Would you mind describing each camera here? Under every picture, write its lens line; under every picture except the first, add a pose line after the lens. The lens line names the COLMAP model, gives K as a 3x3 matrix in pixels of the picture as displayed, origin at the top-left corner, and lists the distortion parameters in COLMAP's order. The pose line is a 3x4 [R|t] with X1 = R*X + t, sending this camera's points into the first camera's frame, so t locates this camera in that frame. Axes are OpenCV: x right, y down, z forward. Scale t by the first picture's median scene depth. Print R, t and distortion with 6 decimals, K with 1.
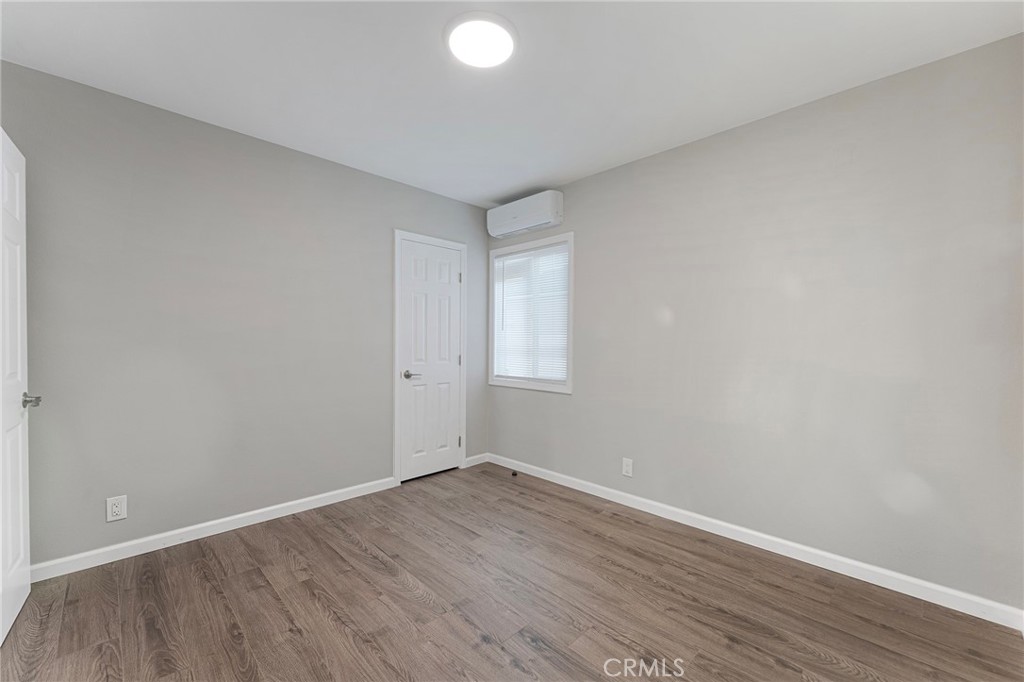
lens RADIAL K [[407.2, 0, 512.0], [0, 407.2, 341.0], [0, 0, 1]] dist [0.000544, 0.000306]
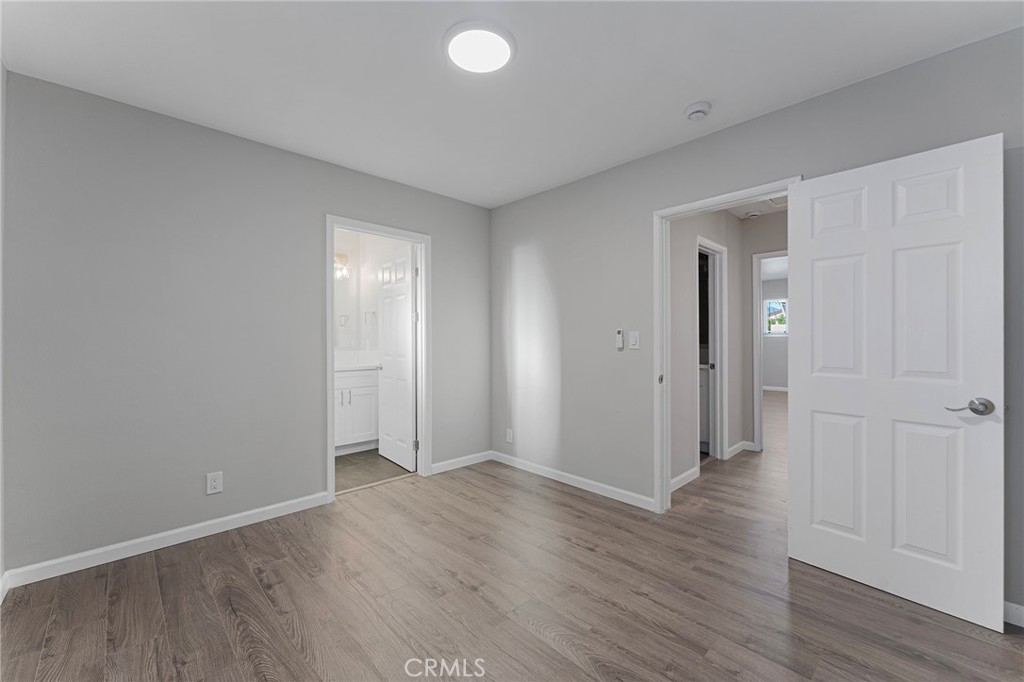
lens RADIAL K [[407.2, 0, 512.0], [0, 407.2, 341.0], [0, 0, 1]] dist [0.000544, 0.000306]
pose [[-0.999893, -0.003678, 0.014130, -0.174597], [-0.003621, 0.999985, 0.004071, 0.001681], [-0.014145, 0.004019, -0.999892, 2.032107]]
